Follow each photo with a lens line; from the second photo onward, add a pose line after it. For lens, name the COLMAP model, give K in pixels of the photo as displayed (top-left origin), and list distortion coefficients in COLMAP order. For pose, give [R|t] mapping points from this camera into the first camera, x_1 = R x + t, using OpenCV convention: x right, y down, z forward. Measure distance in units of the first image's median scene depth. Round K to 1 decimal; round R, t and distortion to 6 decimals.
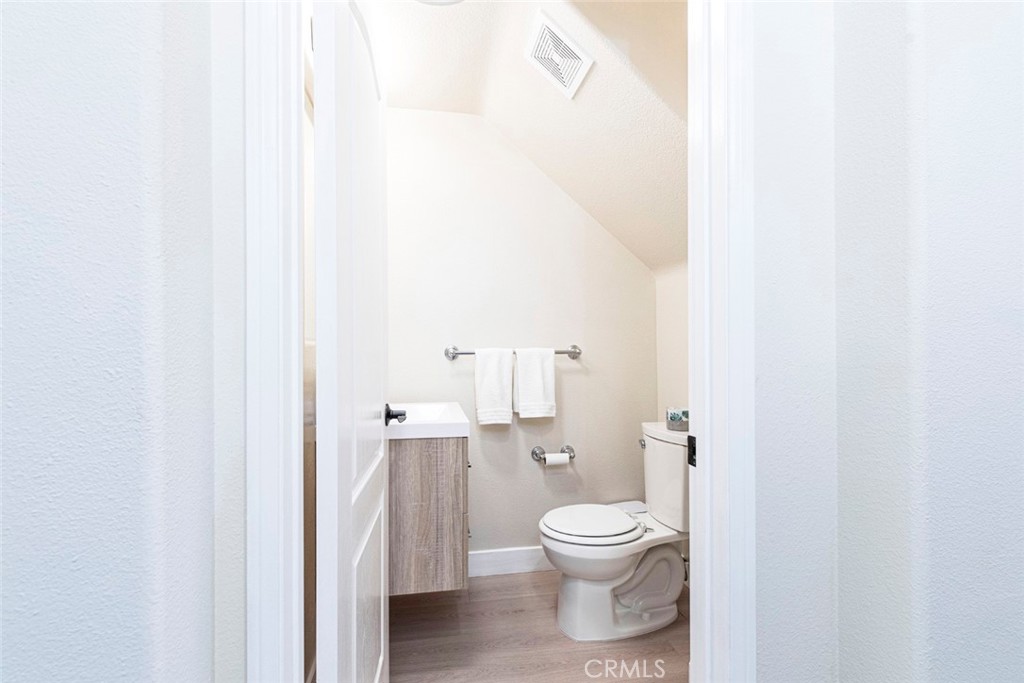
lens RADIAL K [[463.3, 0, 514.1], [0, 463.3, 346.3], [0, 0, 1]] dist [0.007573, -0.000569]
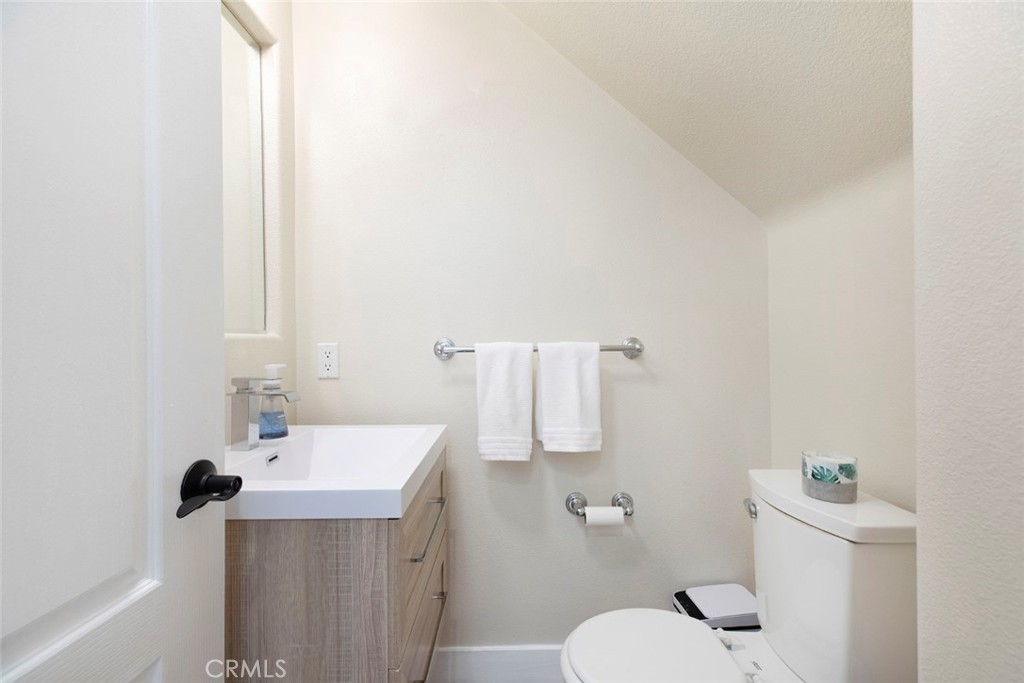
lens RADIAL K [[463.3, 0, 508.3], [0, 463.3, 336.6], [0, 0, 1]] dist [0.007573, -0.000569]
pose [[0.985306, -0.004863, -0.170732, 0.075396], [0.003997, 0.999977, -0.005417, -0.000662], [0.170754, 0.004655, 0.985303, 0.361493]]
